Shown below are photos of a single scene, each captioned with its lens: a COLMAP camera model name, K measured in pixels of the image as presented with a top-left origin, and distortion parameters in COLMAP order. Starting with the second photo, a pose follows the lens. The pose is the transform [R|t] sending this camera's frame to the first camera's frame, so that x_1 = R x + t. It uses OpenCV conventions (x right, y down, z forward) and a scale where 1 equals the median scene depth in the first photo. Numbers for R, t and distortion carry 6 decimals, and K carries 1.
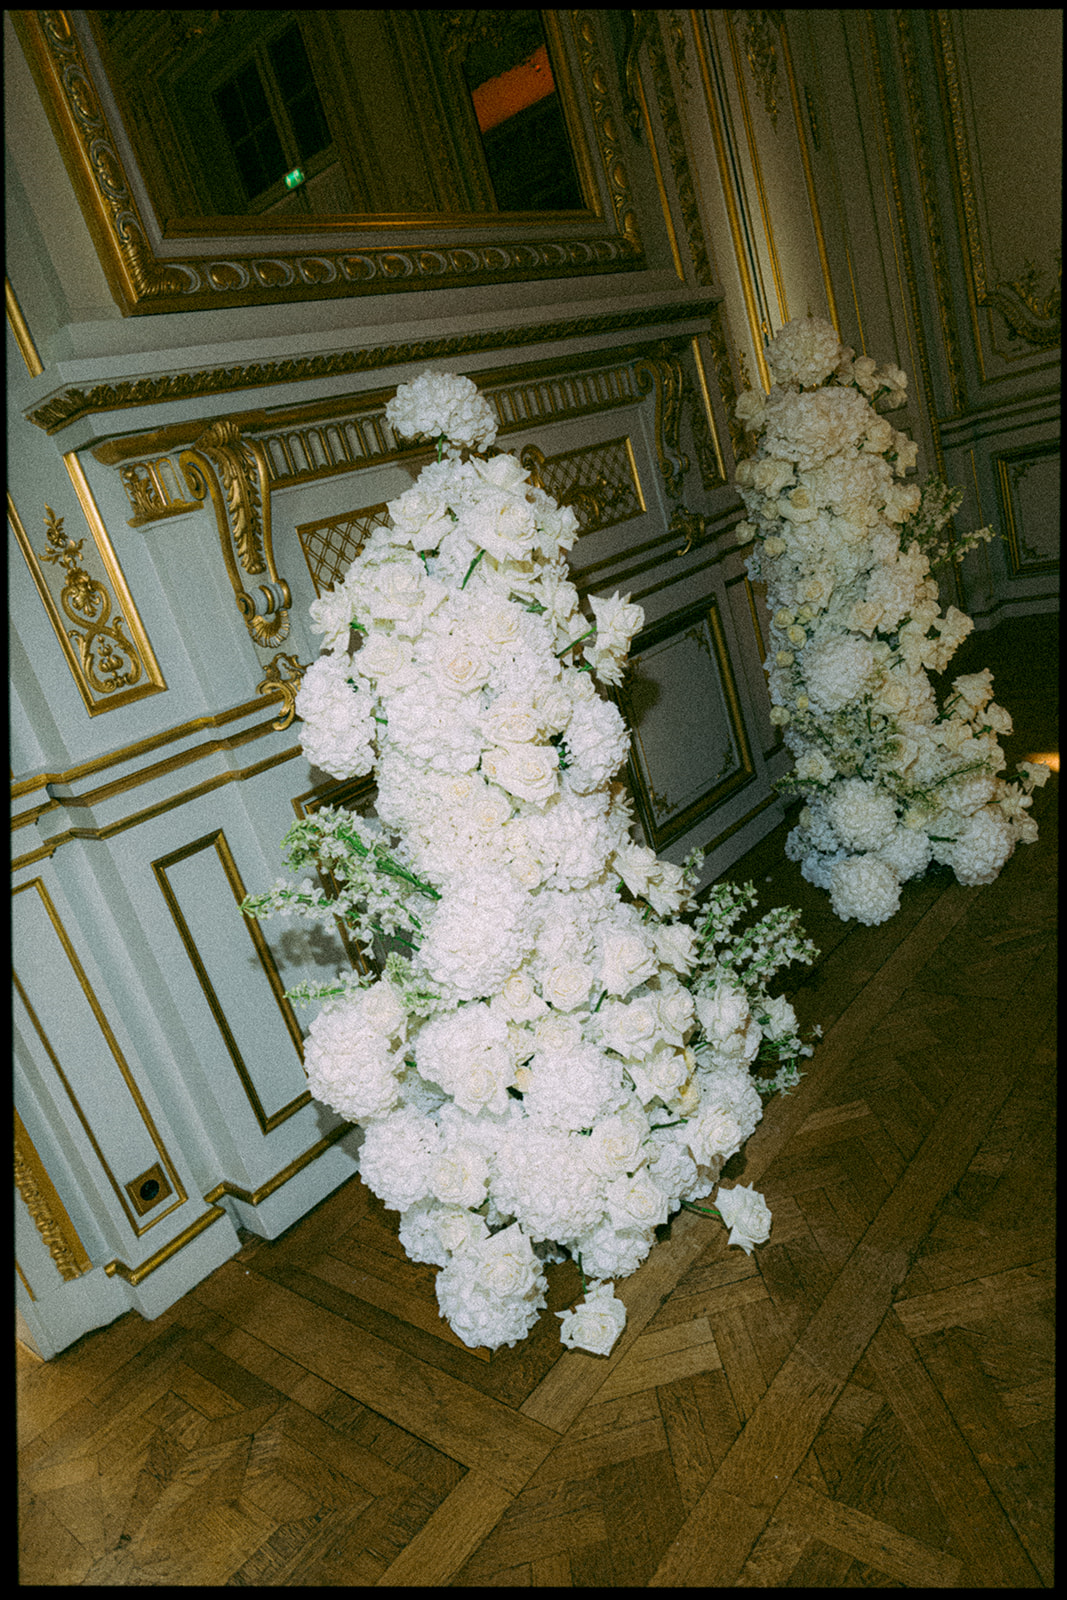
lens RADIAL K [[1067.4, 0, 533.5], [0, 1067.4, 800.0], [0, 0, 1]] dist [-0.028811, -0.000383]
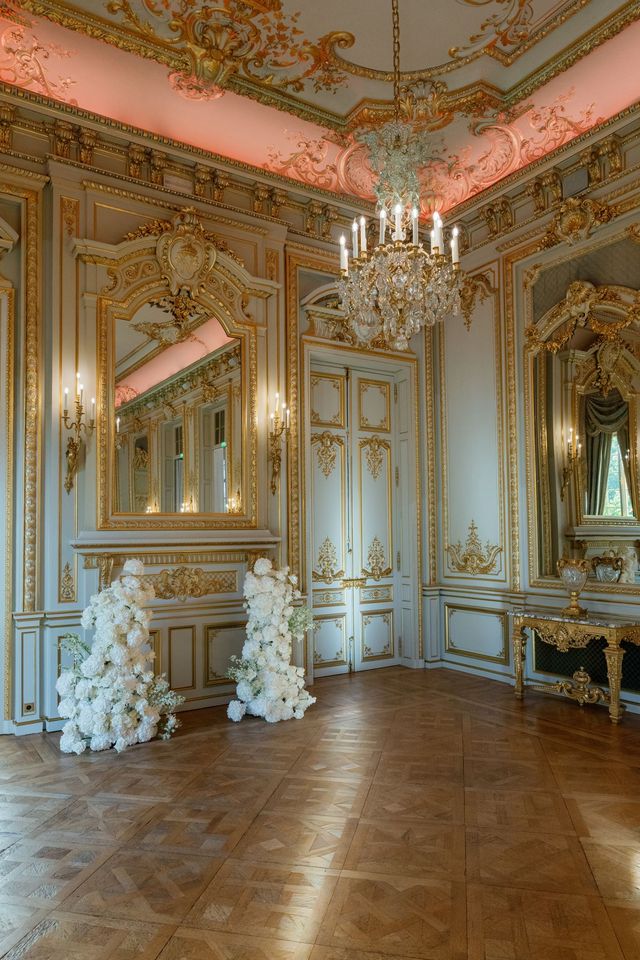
lens RADIAL K [[640.4, 0, 320.0], [0, 640.4, 480.0], [0, 0, 1]] dist [-0.028811, -0.000383]
pose [[0.931187, 0.234382, -0.279206, 1.306458], [-0.314597, 0.903629, -0.290662, -0.109157], [0.184172, 0.358498, 0.915183, -1.569775]]
